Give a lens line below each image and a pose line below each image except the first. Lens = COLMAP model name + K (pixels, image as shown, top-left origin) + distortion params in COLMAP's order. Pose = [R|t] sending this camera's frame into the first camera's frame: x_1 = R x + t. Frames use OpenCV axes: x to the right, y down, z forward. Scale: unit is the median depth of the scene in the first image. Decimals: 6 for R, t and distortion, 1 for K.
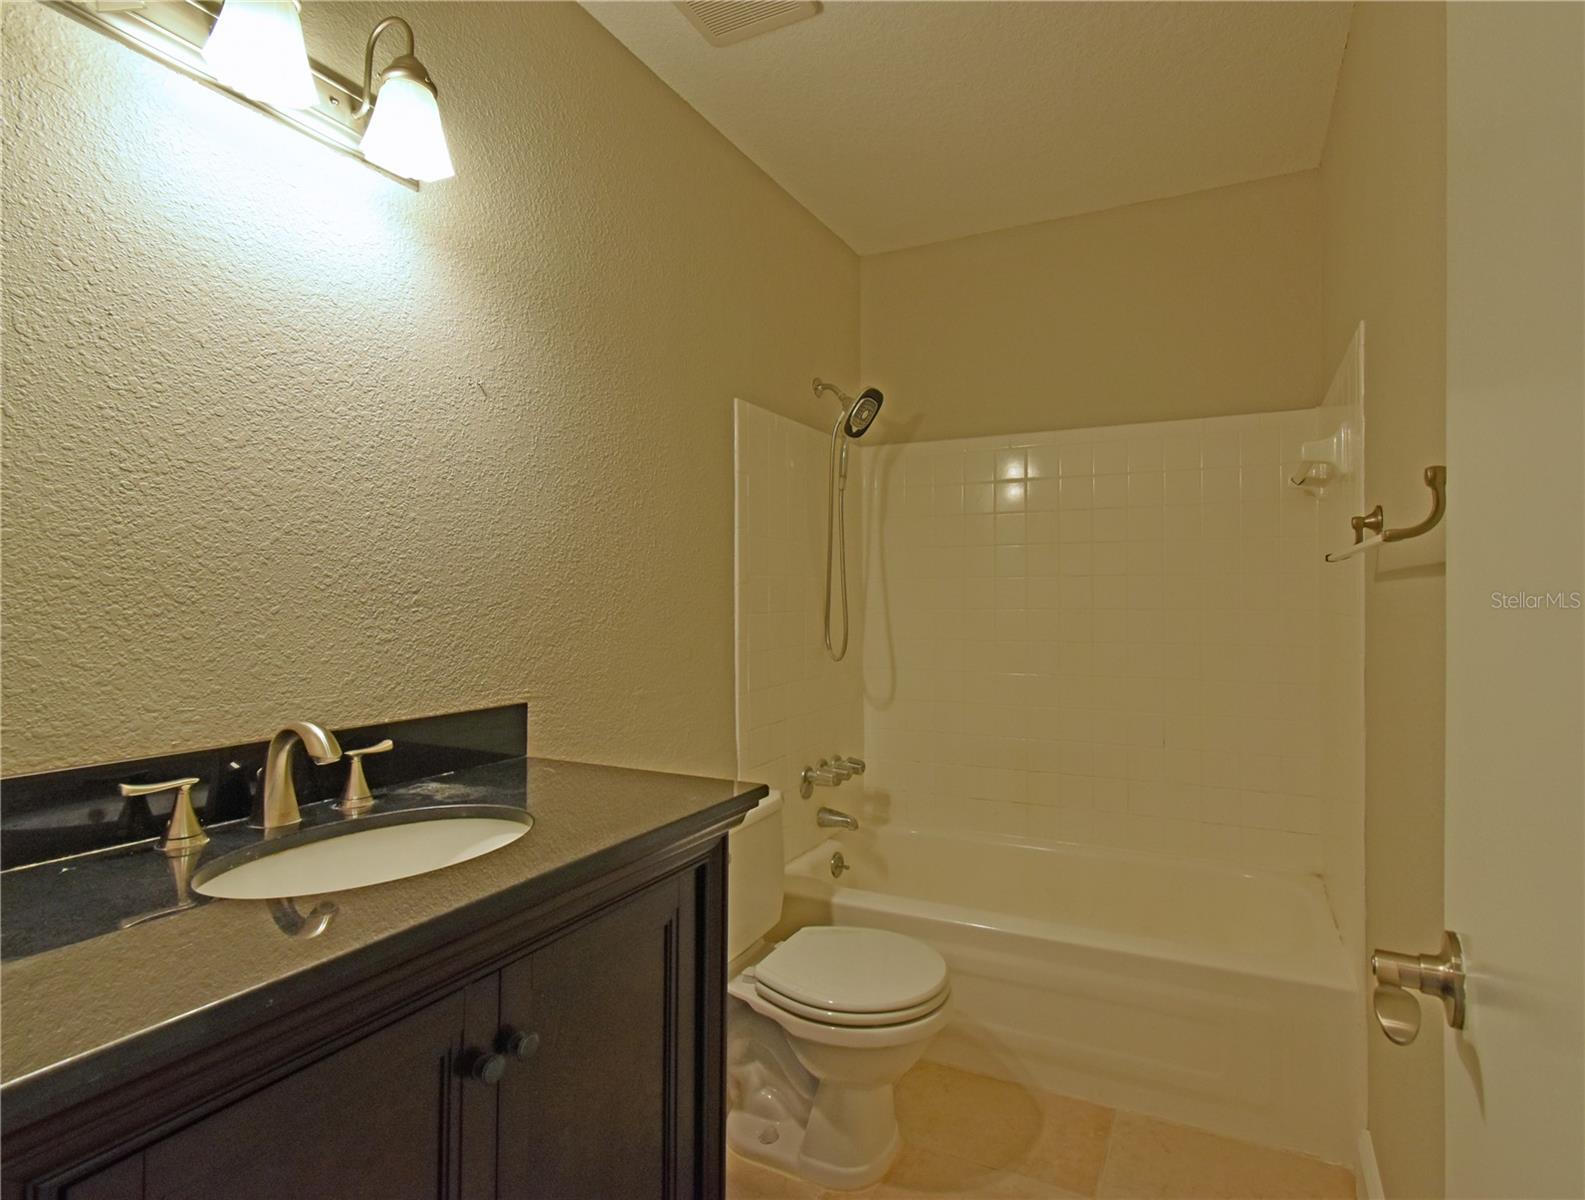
lens RADIAL K [[764.6, 0, 792.5], [0, 764.6, 600.0], [0, 0, 1]] dist [0.001747, 0.000521]
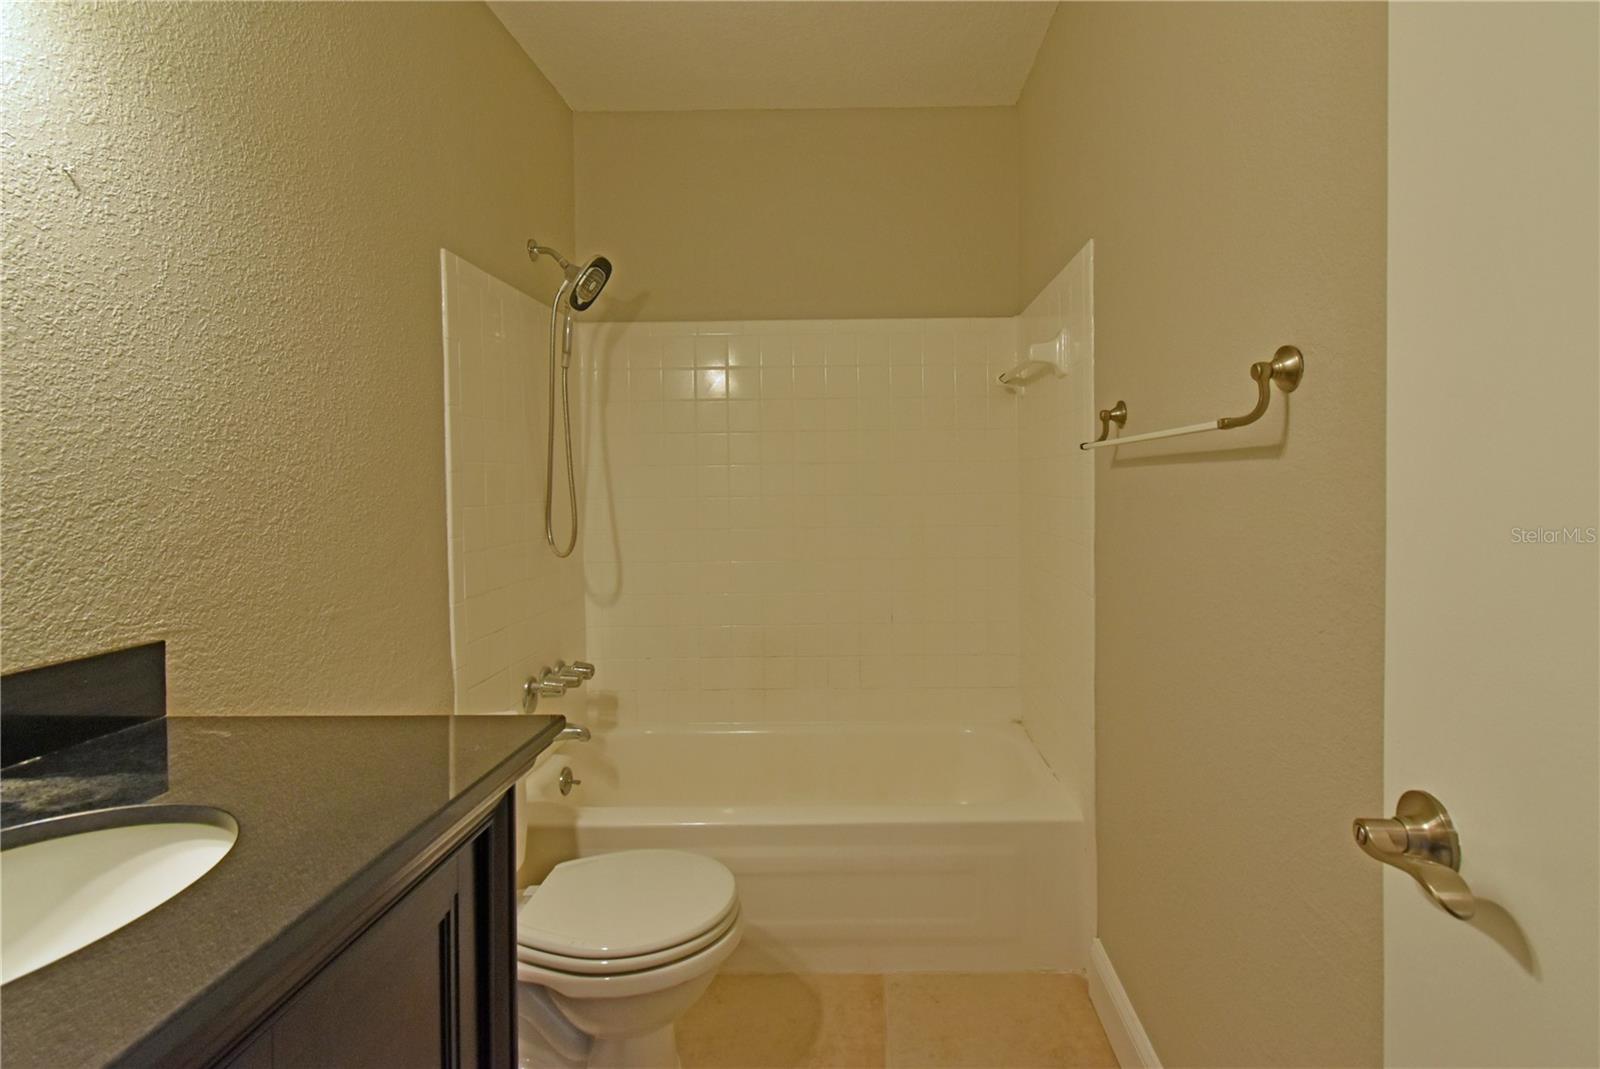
lens RADIAL K [[756.0, 0, 799.0], [0, 756.0, 503.5], [0, 0, 1]] dist [0.015394, -0.010153]
pose [[0.907091, -0.019424, 0.420486, -0.094268], [0.011430, 0.999703, 0.021524, 0.000126], [-0.420779, -0.014719, 0.907044, 0.105521]]
